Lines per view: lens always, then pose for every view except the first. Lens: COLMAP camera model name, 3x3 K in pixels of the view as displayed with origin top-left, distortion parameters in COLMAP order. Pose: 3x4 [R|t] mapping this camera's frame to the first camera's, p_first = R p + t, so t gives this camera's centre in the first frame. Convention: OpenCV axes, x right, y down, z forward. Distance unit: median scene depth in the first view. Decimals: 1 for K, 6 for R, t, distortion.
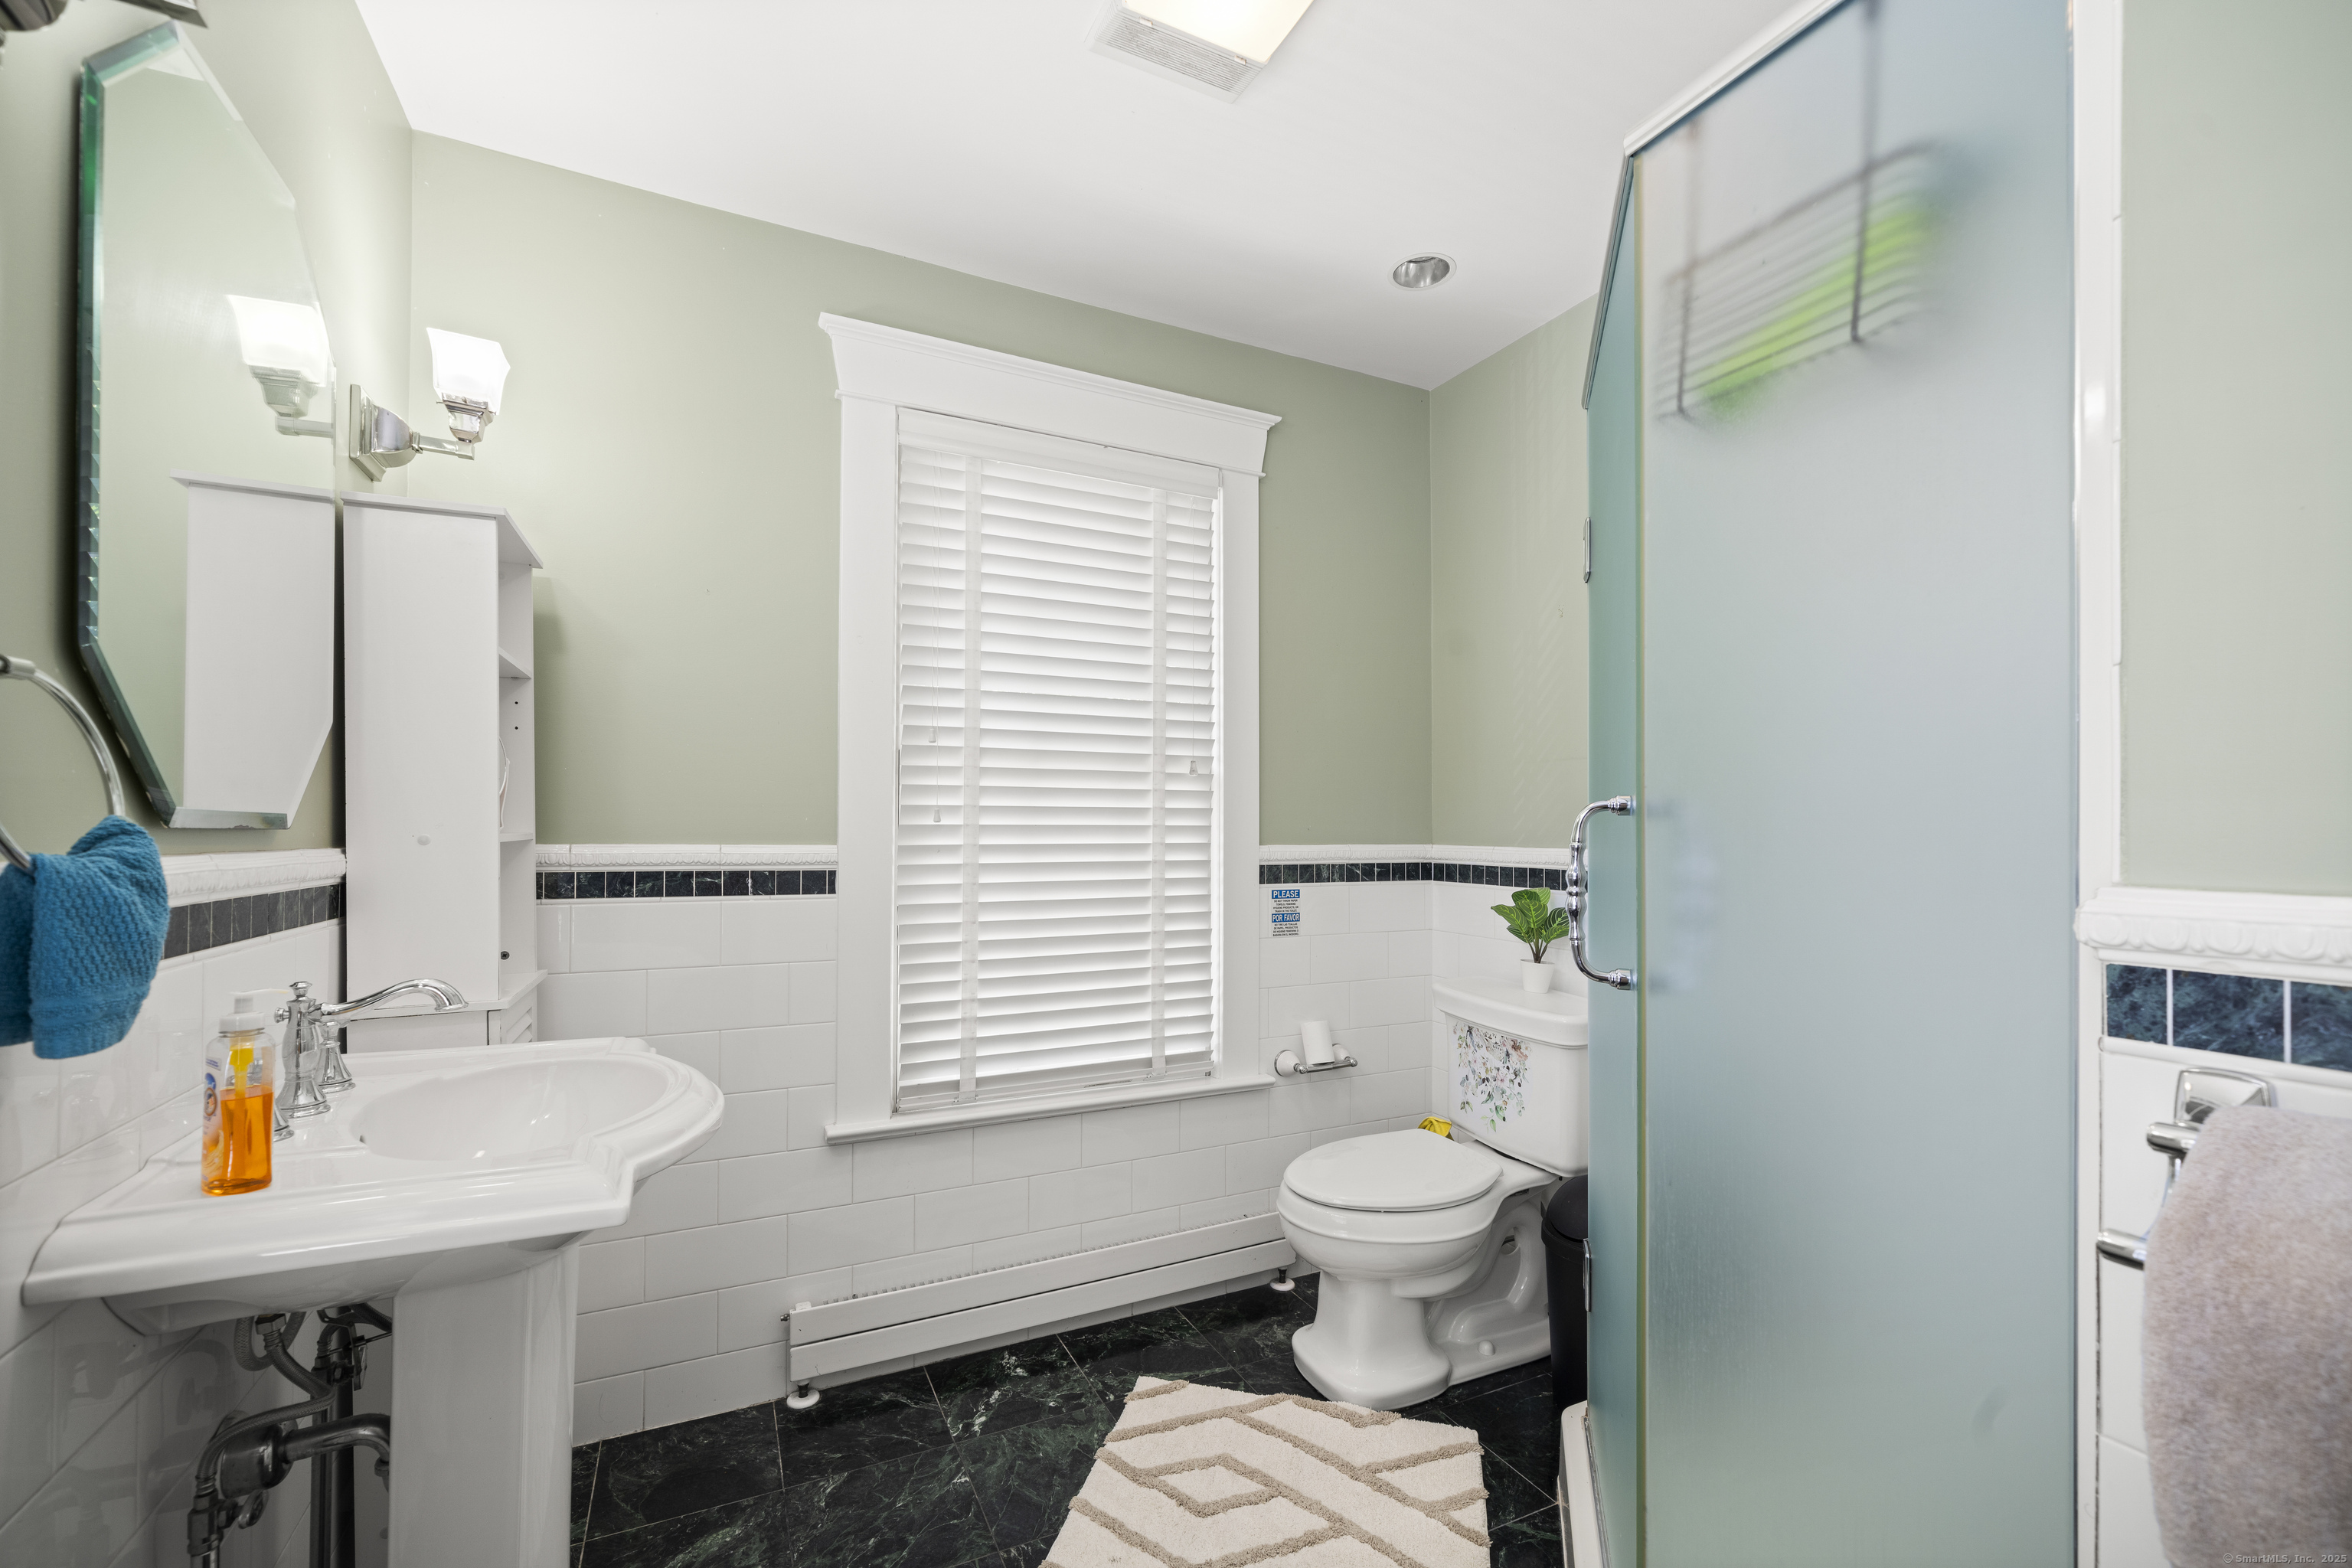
lens RADIAL K [[963.0, 0, 1177.6], [0, 963.0, 835.9], [0, 0, 1]] dist [-0.000204, -0.000002]
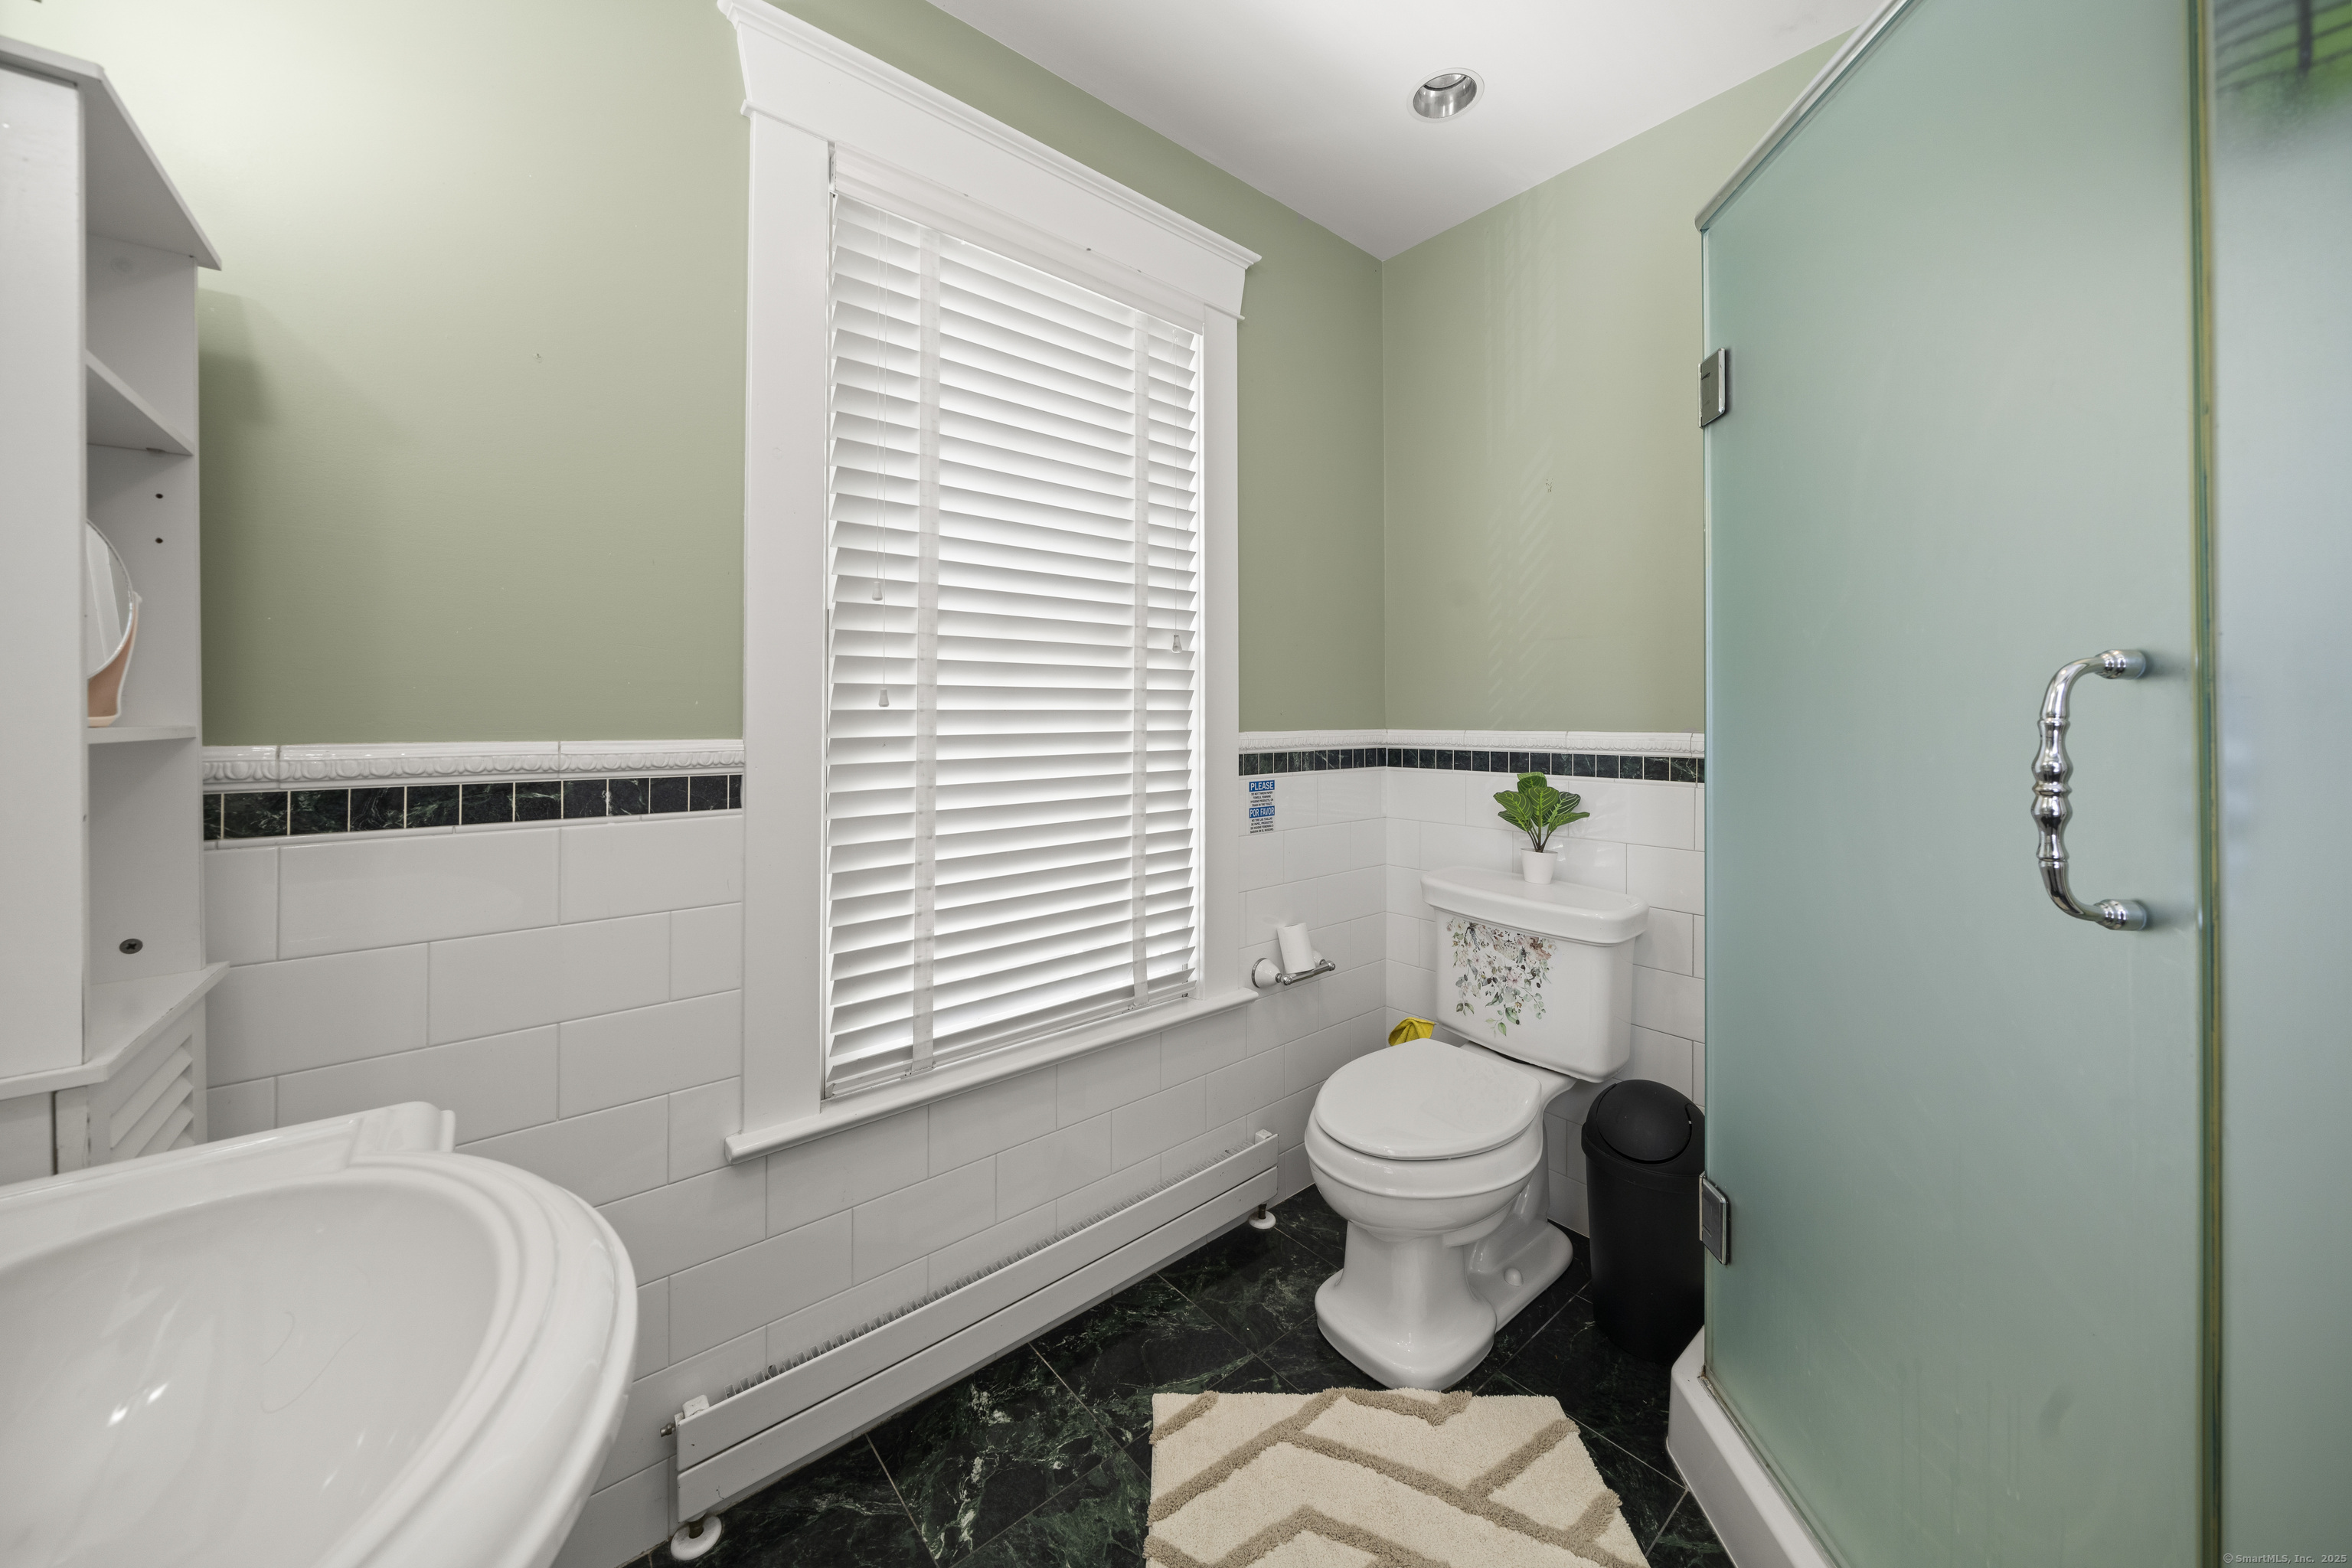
lens RADIAL K [[820.5, 0, 1170.1], [0, 820.5, 713.1], [0, 0, 1]] dist [-0.005938, -0.000078]
pose [[0.970494, -0.007838, 0.240999, -0.186080], [0.011410, 0.999845, -0.013430, 0.001946], [-0.240857, 0.015784, 0.970432, 0.325089]]
